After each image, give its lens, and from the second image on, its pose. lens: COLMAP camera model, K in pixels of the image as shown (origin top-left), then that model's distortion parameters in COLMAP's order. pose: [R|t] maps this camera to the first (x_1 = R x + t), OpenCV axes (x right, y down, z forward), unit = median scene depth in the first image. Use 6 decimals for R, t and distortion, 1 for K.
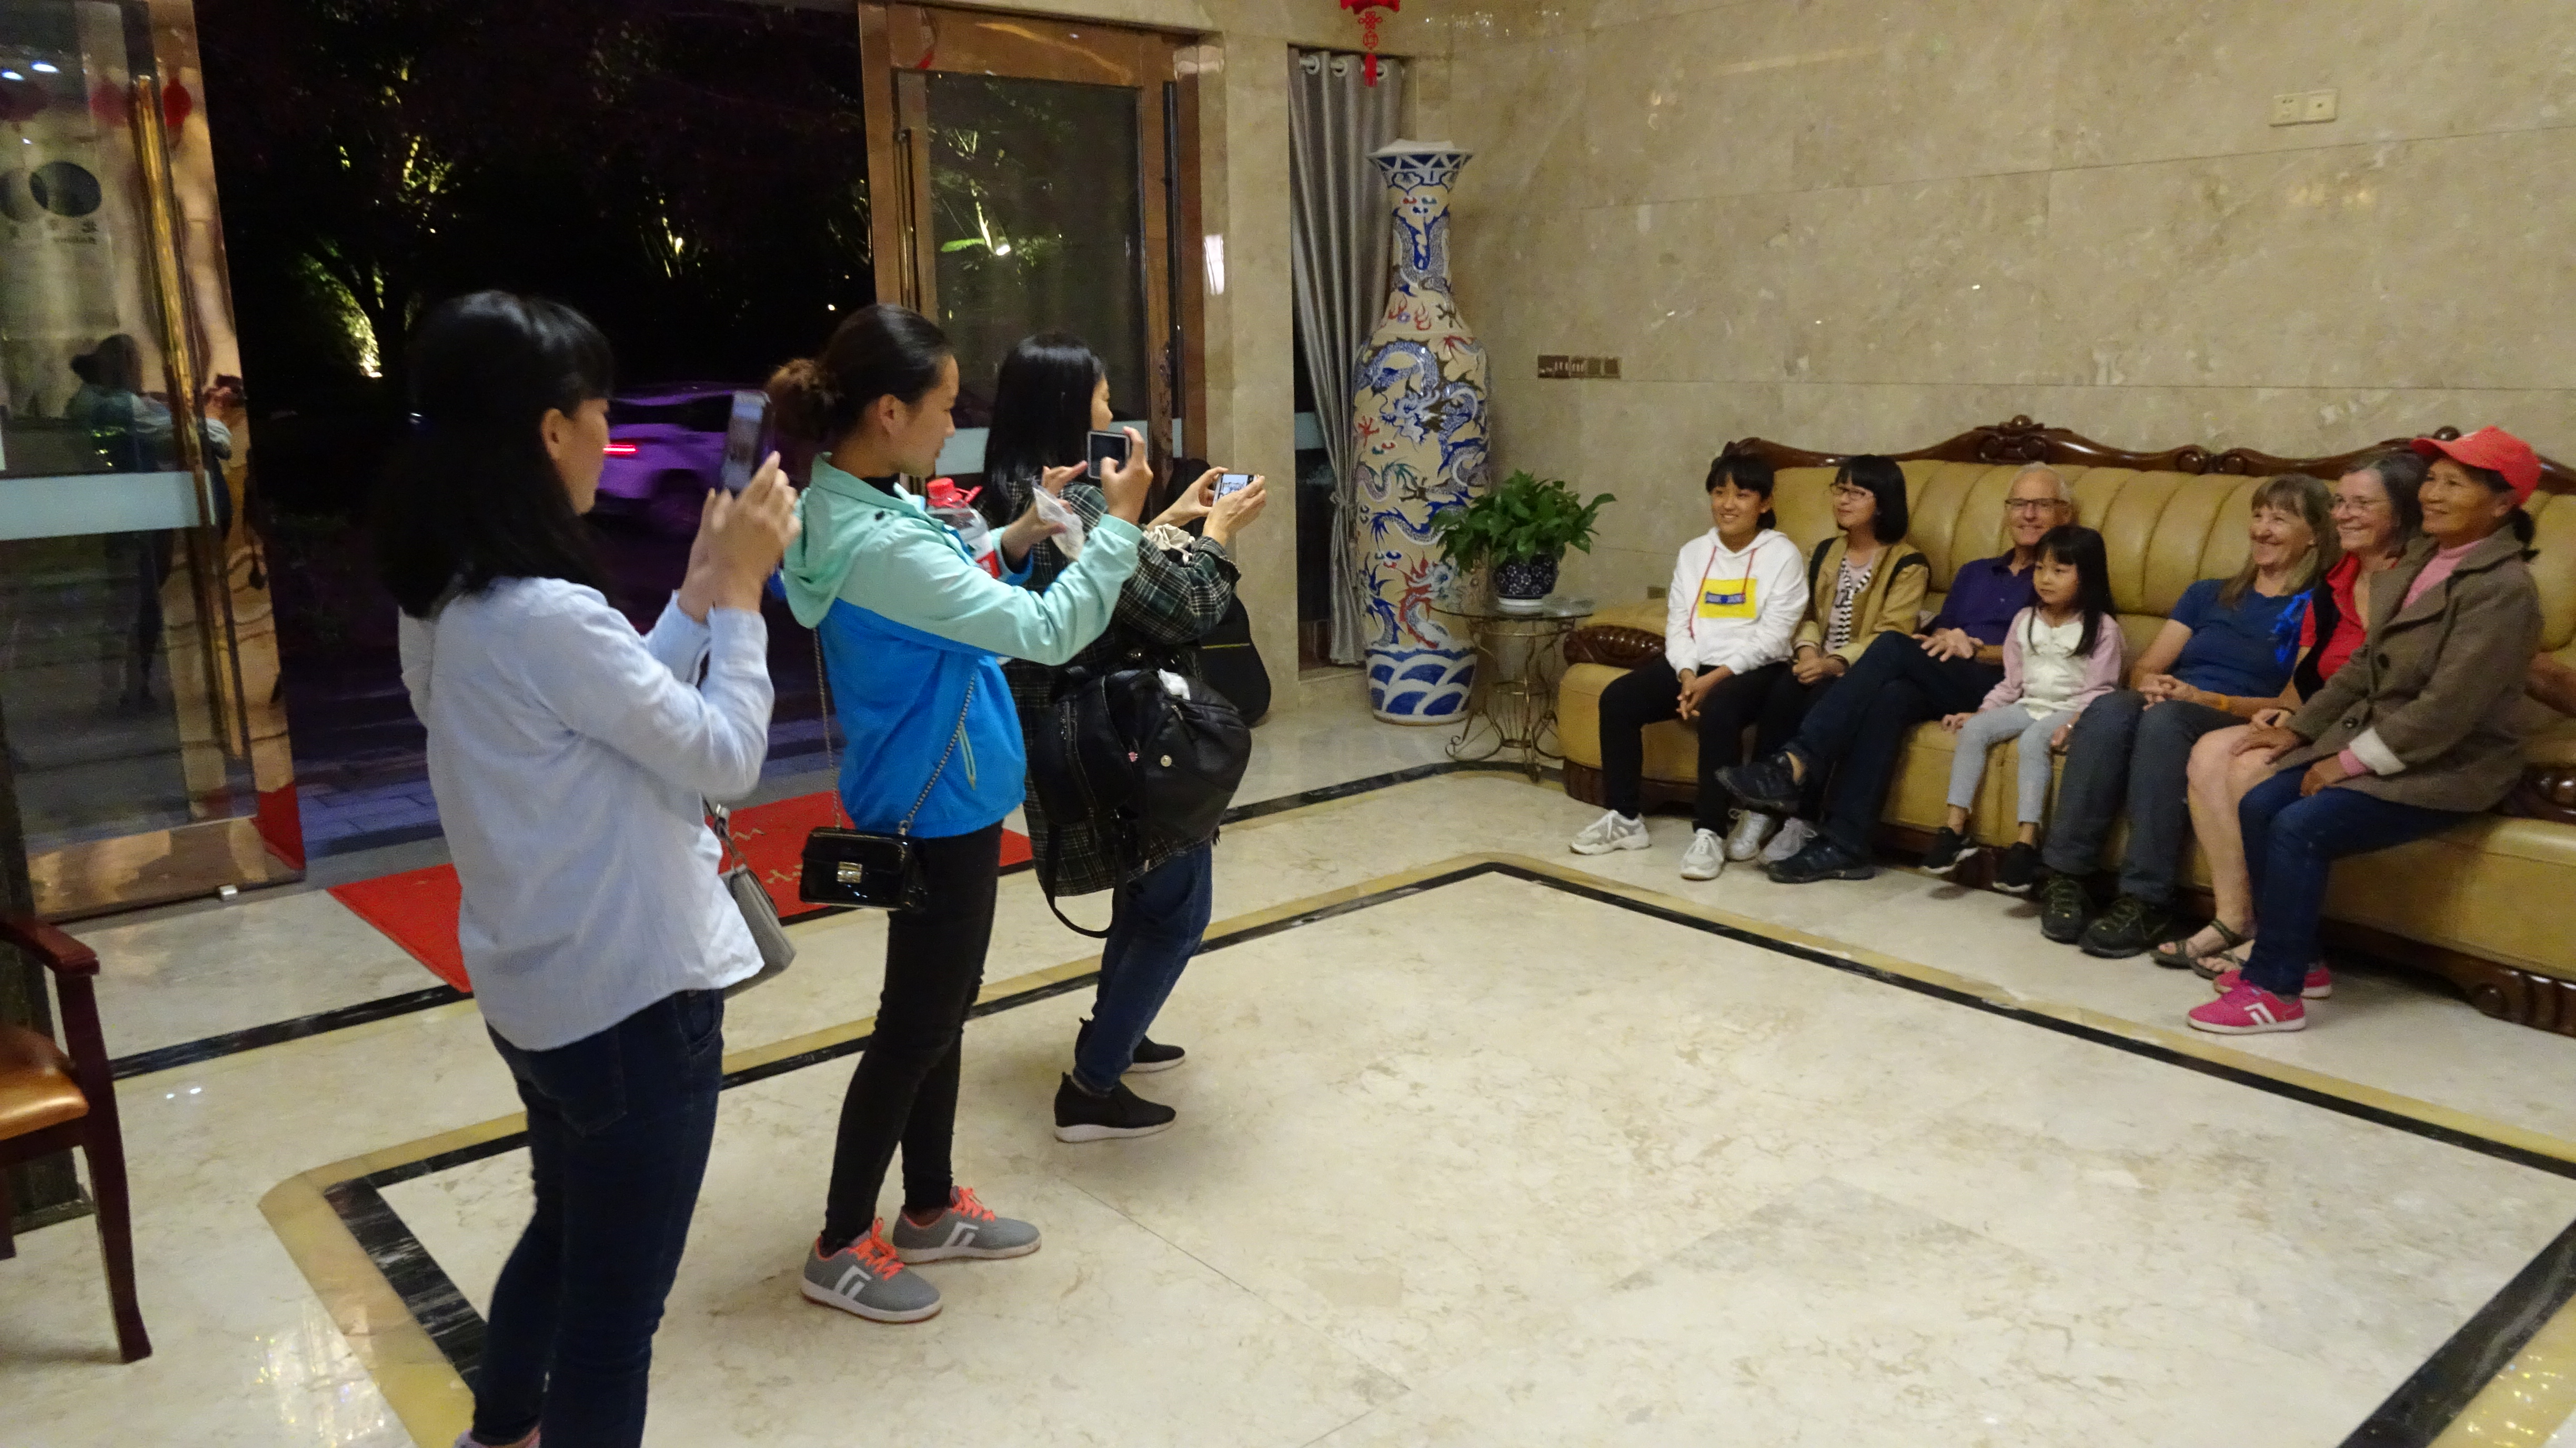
lens RADIAL K [[1794.0, 0, 1288.0], [0, 1794.0, 724.0], [0, 0, 1]] dist [0.004678, 0.008149]
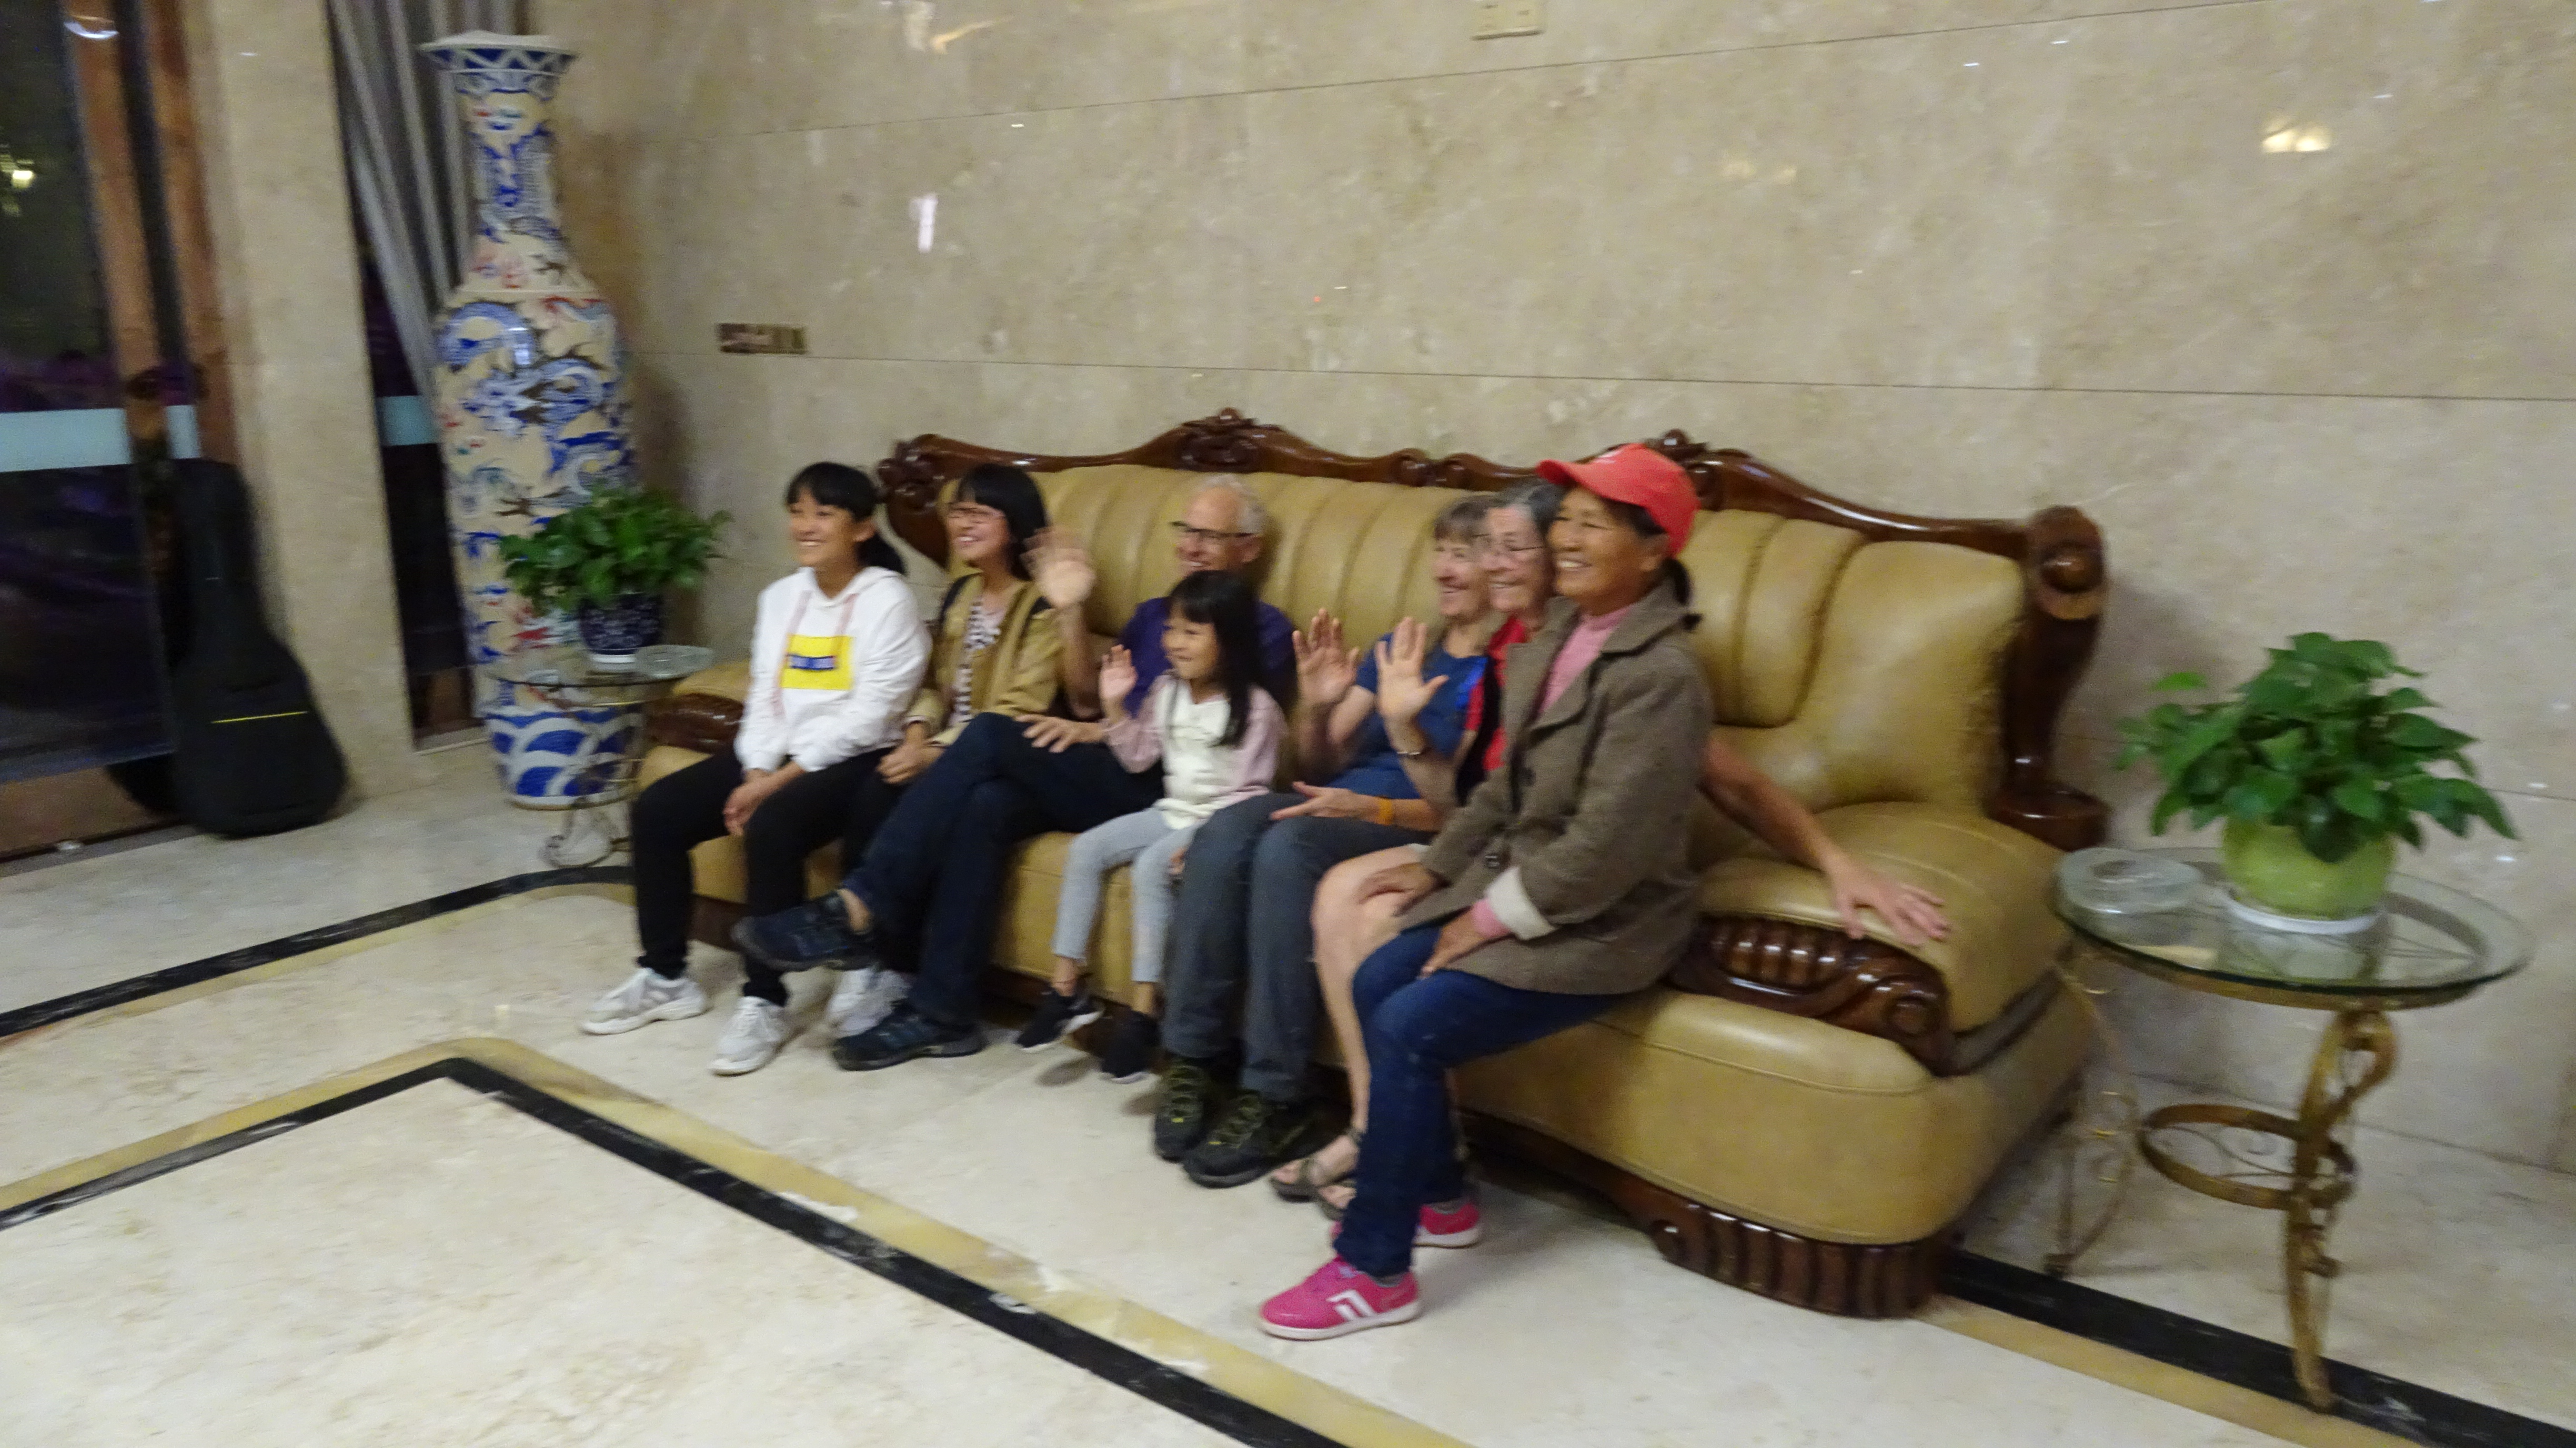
lens RADIAL K [[1773.9, 0, 1288.0], [0, 1773.9, 724.0], [0, 0, 1]] dist [0.002186, 0.003265]
pose [[0.974360, -0.039560, 0.221489, 0.279264], [0.035002, 0.999088, 0.024465, -0.057186], [-0.222255, -0.016085, 0.974856, 0.260713]]
